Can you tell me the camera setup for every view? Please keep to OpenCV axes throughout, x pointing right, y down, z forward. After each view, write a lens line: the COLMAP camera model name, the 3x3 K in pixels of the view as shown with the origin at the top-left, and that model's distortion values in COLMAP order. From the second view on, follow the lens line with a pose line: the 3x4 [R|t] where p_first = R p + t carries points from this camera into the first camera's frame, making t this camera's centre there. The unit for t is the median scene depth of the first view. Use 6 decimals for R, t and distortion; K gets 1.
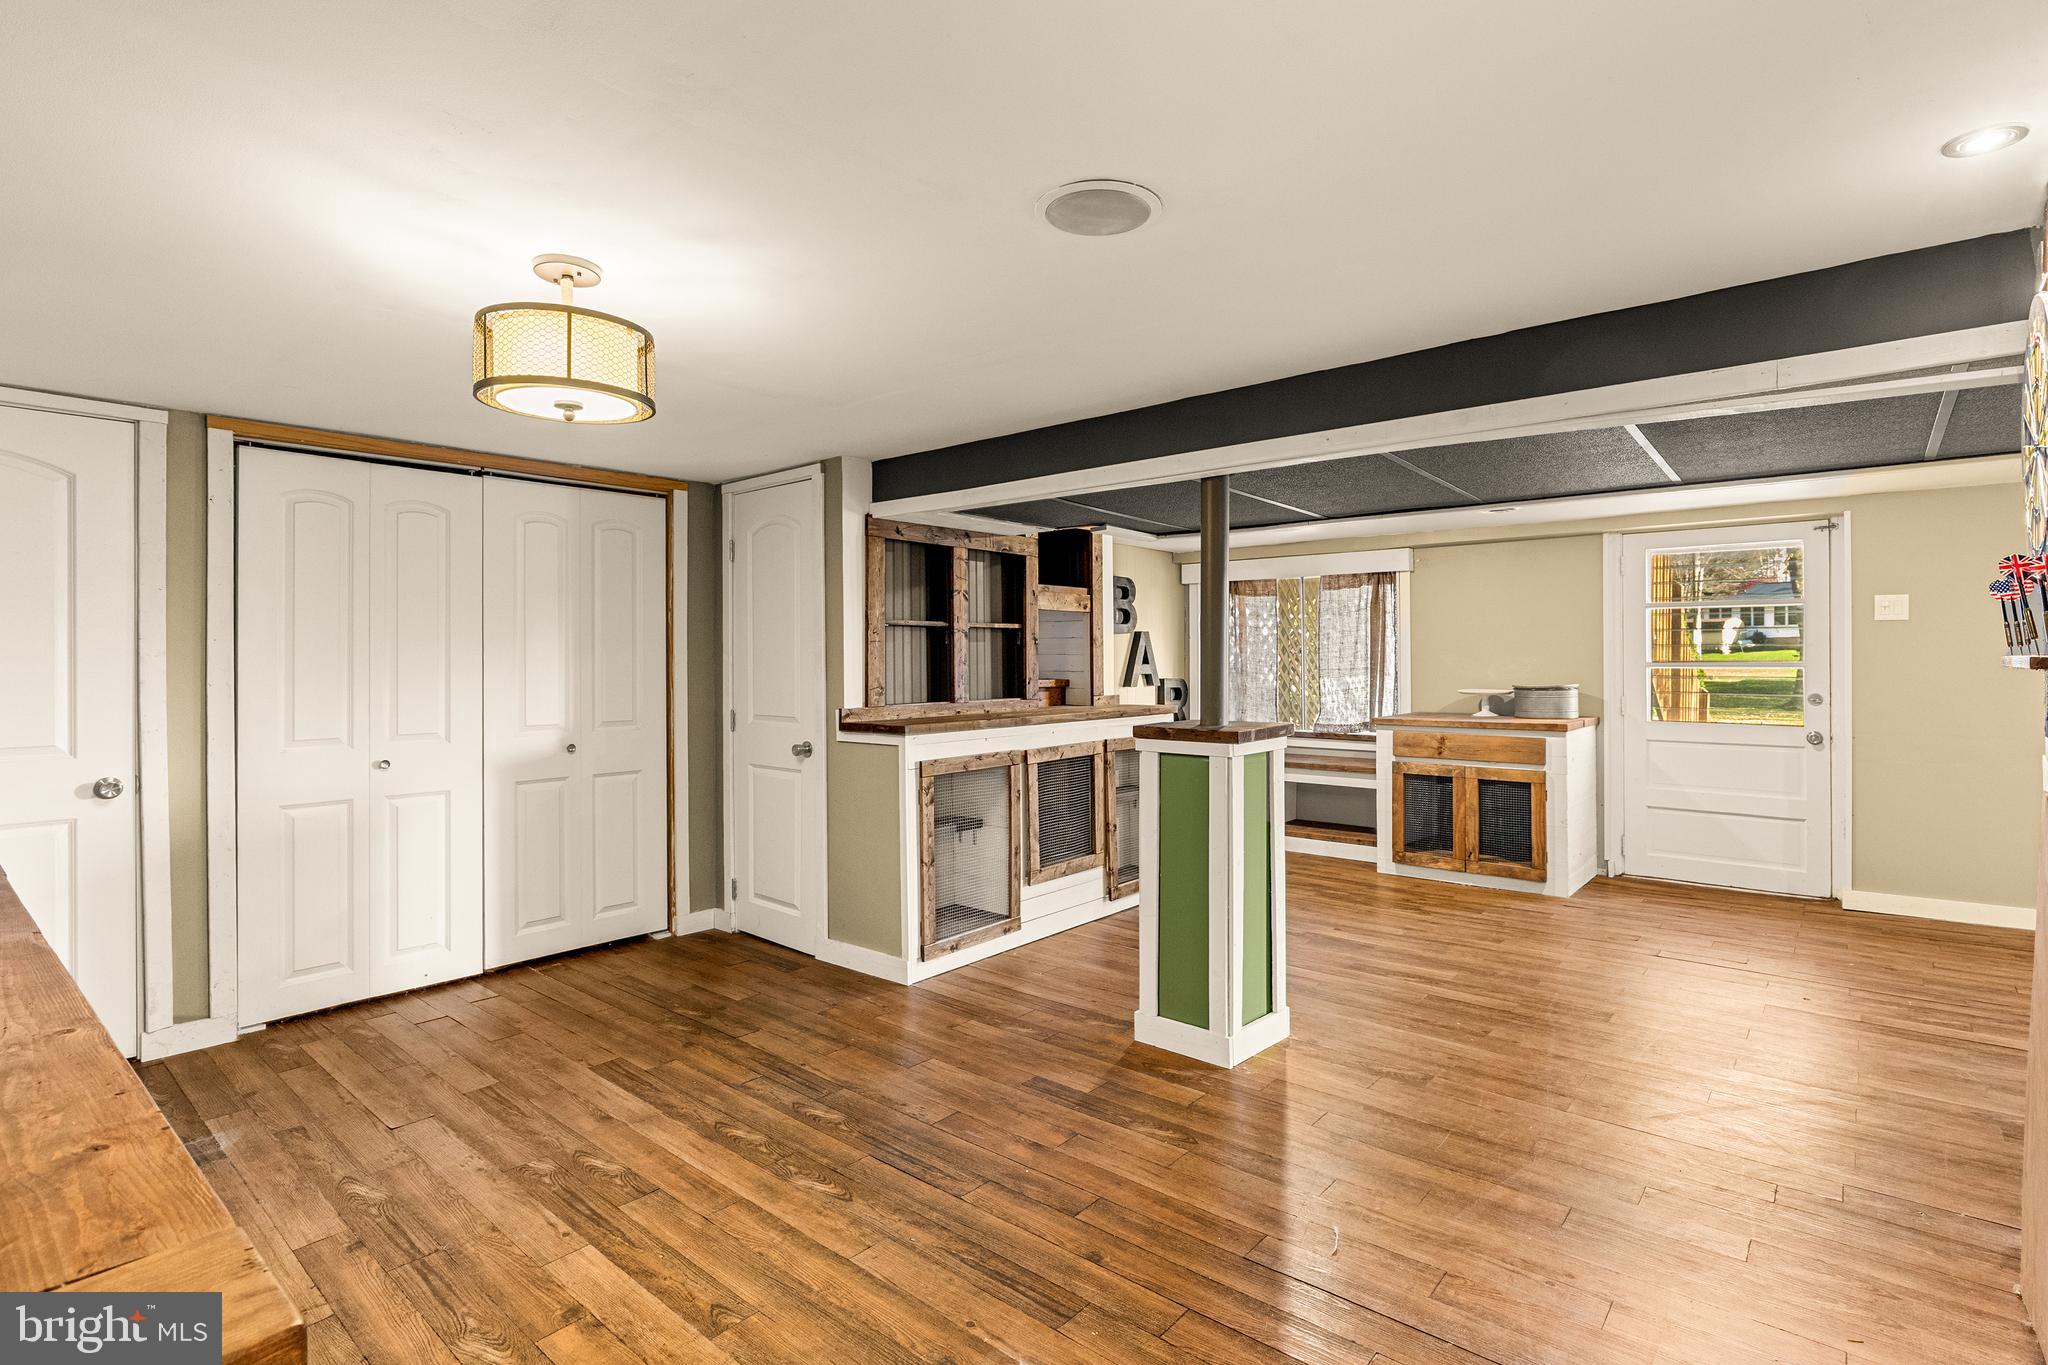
lens RADIAL K [[949.3, 0, 1028.9], [0, 949.3, 658.0], [0, 0, 1]] dist [-0.003010, -0.000372]
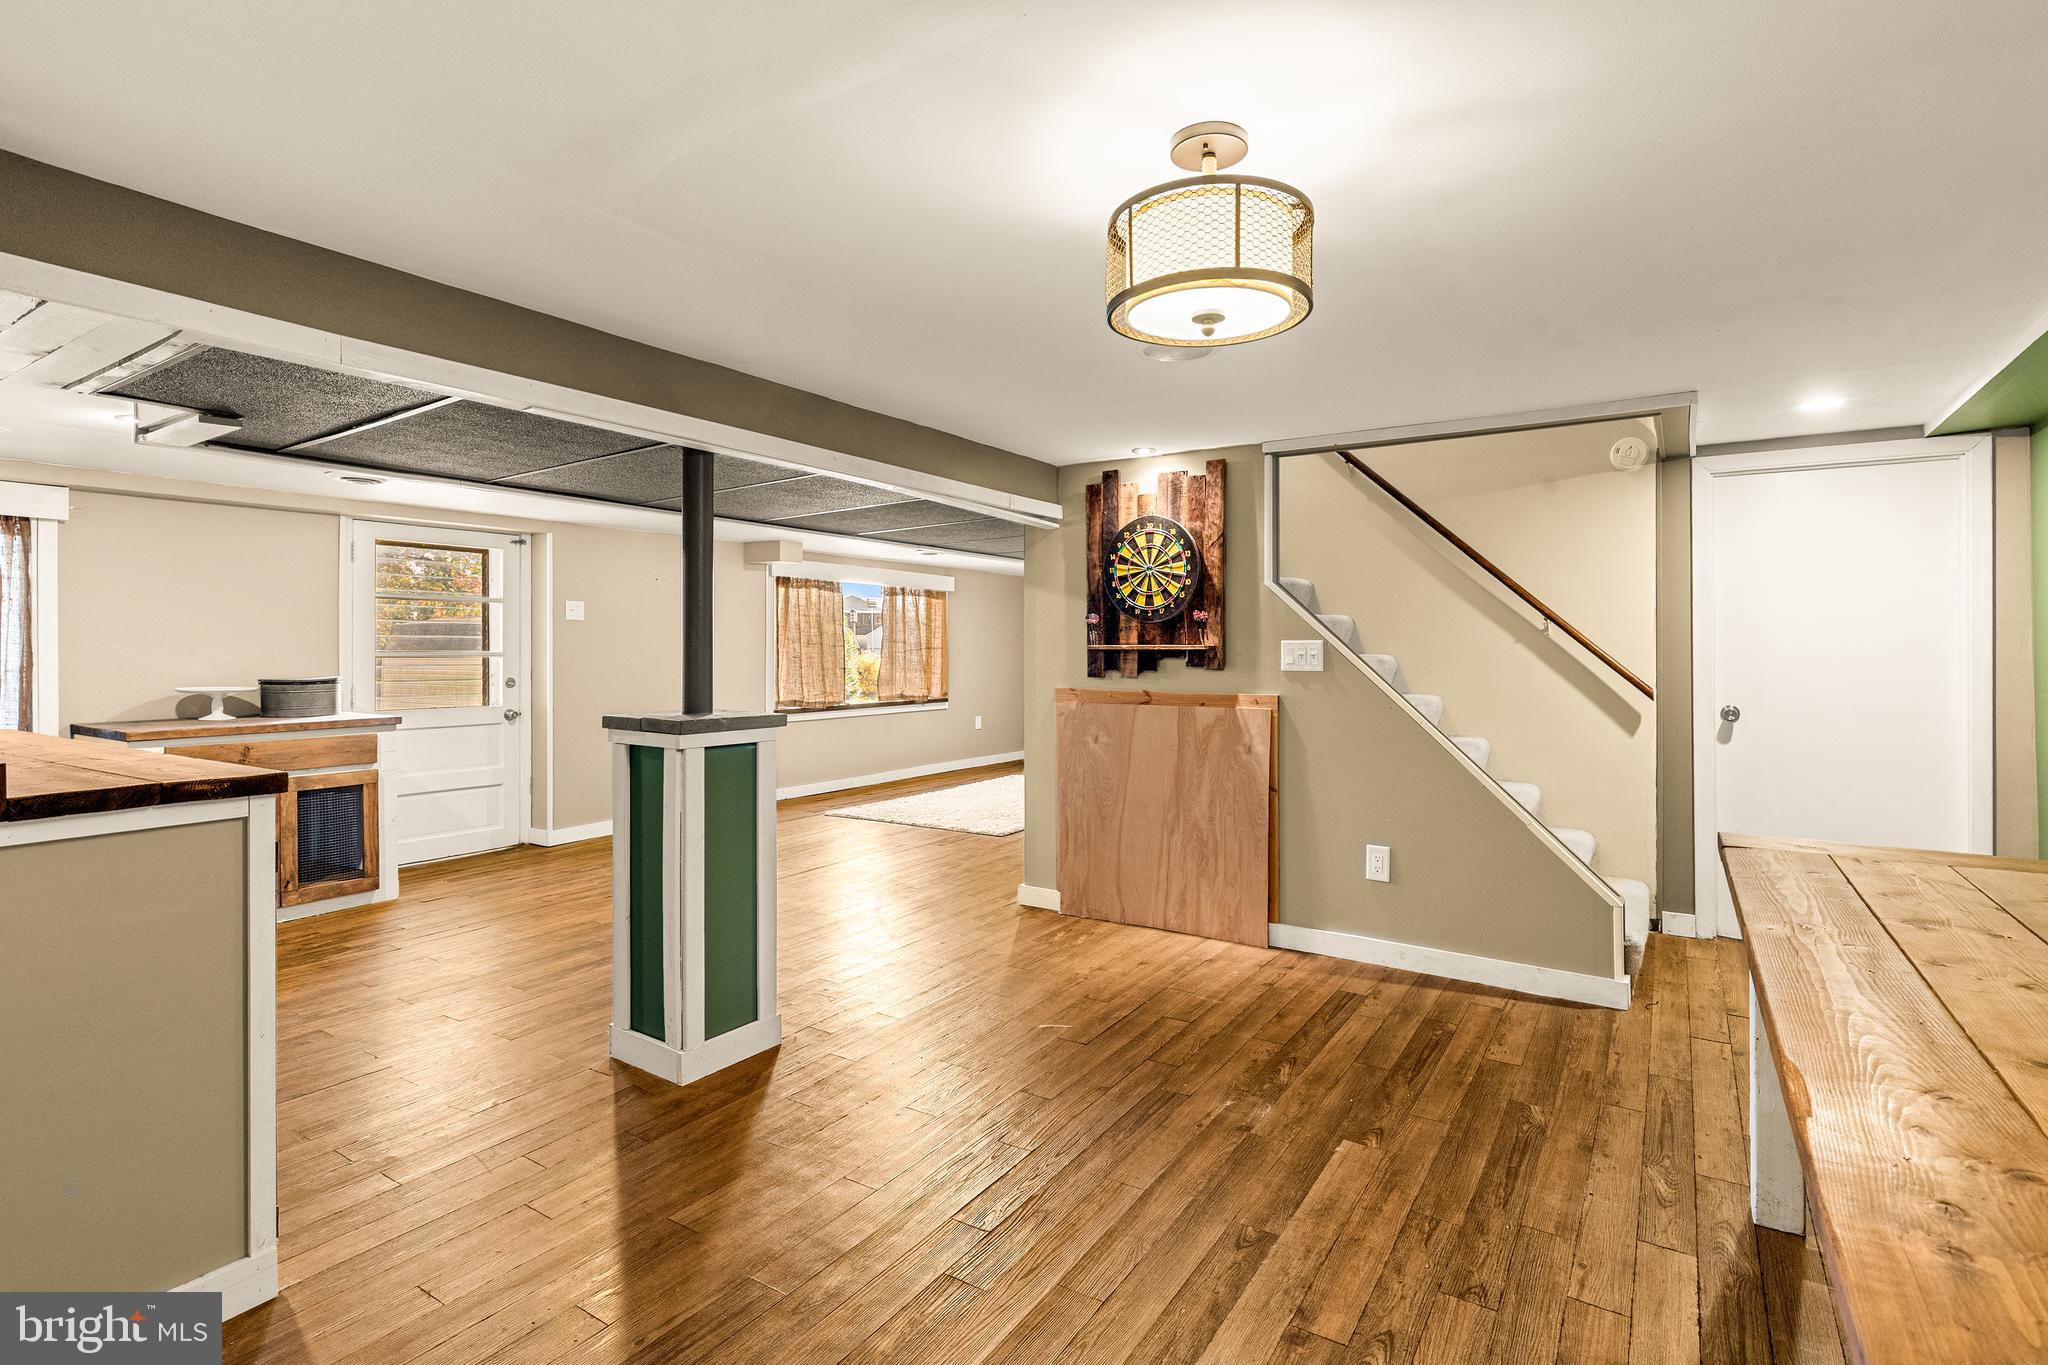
lens RADIAL K [[993.8, 0, 1025.8], [0, 993.8, 650.7], [0, 0, 1]] dist [-0.002302, 0.000386]
pose [[-0.115195, 0.001460, 0.993342, -0.544731], [0.001780, 0.999998, -0.001264, 0.005829], [-0.993341, 0.001623, -0.115197, 0.526409]]
